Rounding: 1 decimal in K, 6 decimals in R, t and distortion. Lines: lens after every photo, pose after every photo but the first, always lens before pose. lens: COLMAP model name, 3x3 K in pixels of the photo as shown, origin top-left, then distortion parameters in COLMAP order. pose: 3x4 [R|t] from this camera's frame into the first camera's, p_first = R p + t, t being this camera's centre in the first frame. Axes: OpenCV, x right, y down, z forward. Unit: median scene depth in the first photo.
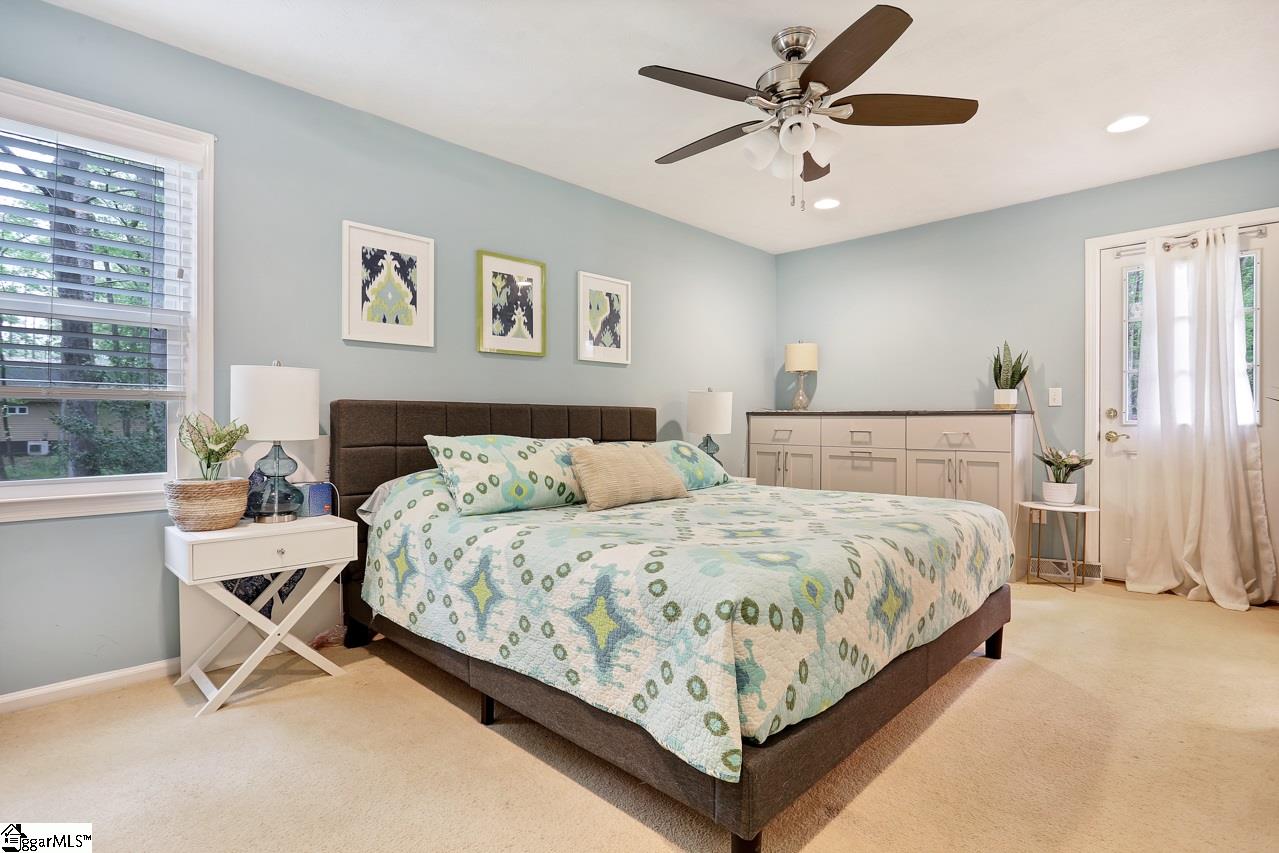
lens RADIAL K [[644.2, 0, 661.1], [0, 644.2, 419.8], [0, 0, 1]] dist [-0.004027, 0.000521]
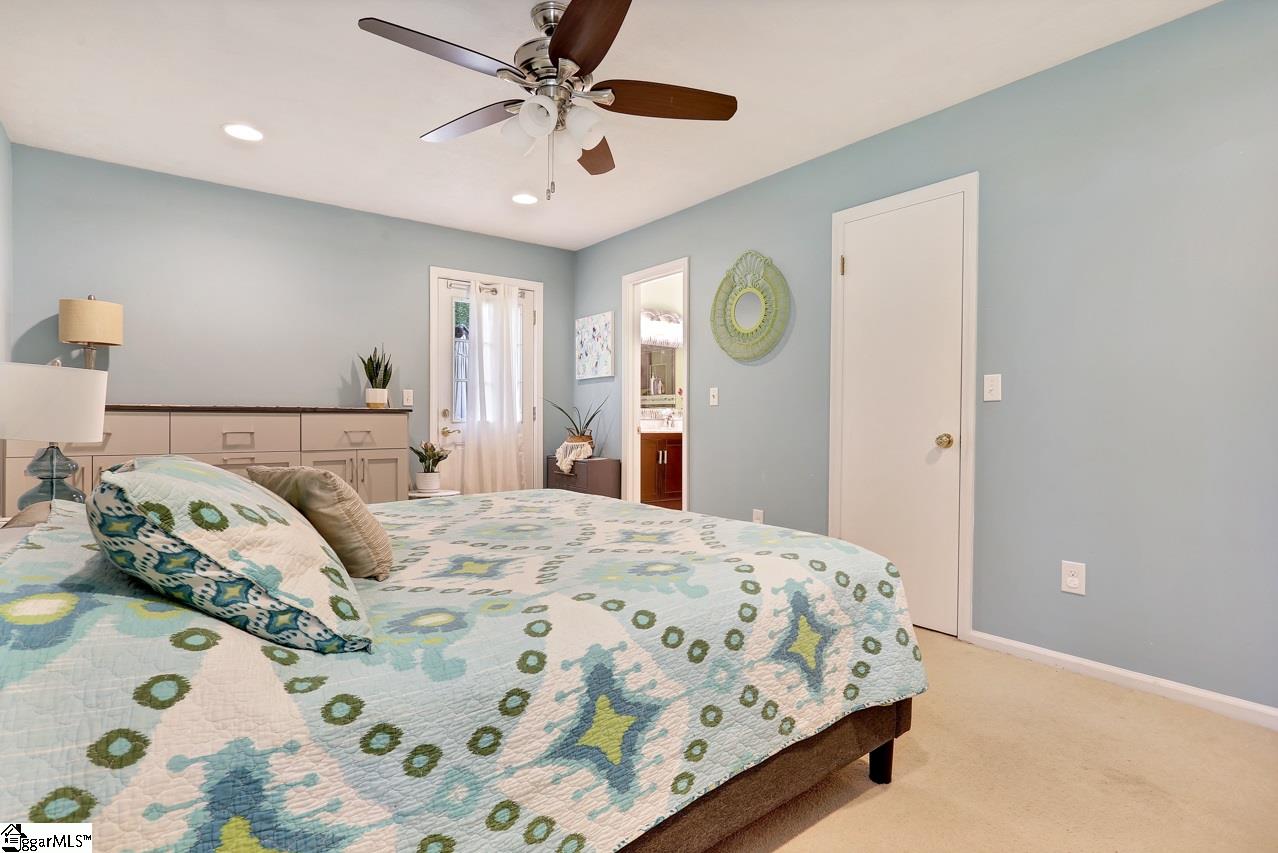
lens RADIAL K [[610.3, 0, 639.0], [0, 610.3, 426.5], [0, 0, 1]] dist [-0.002173, -0.000219]
pose [[0.147019, -0.013479, 0.989042, -0.662550], [-0.004174, 0.999890, 0.014247, -0.003387], [-0.989125, -0.006223, 0.146947, 0.747765]]
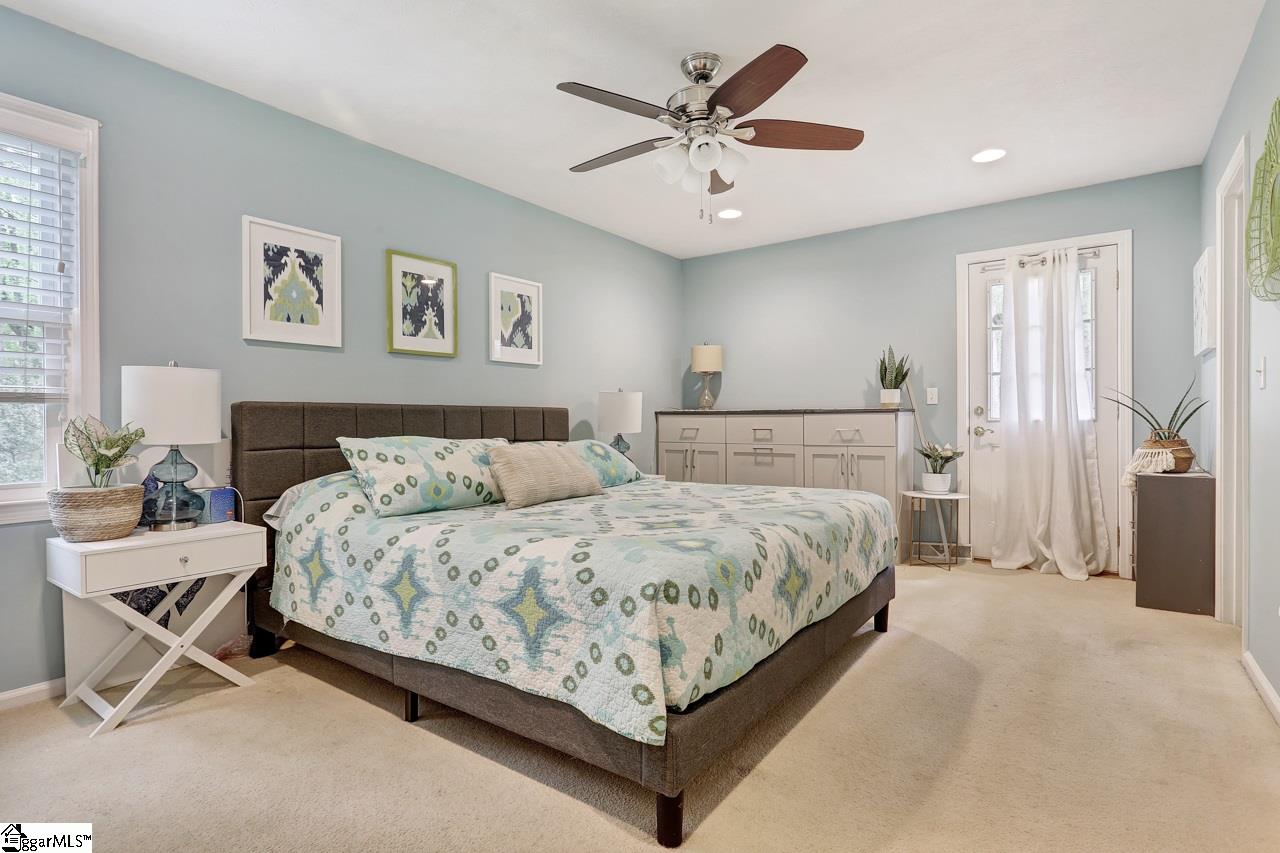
lens RADIAL K [[644.7, 0, 661.6], [0, 644.7, 419.8], [0, 0, 1]] dist [-0.004027, 0.000521]
pose [[0.988996, -0.008249, 0.147715, -0.022790], [0.008191, 0.999966, 0.001000, 0.000399], [-0.147718, 0.000221, 0.989030, -0.052236]]
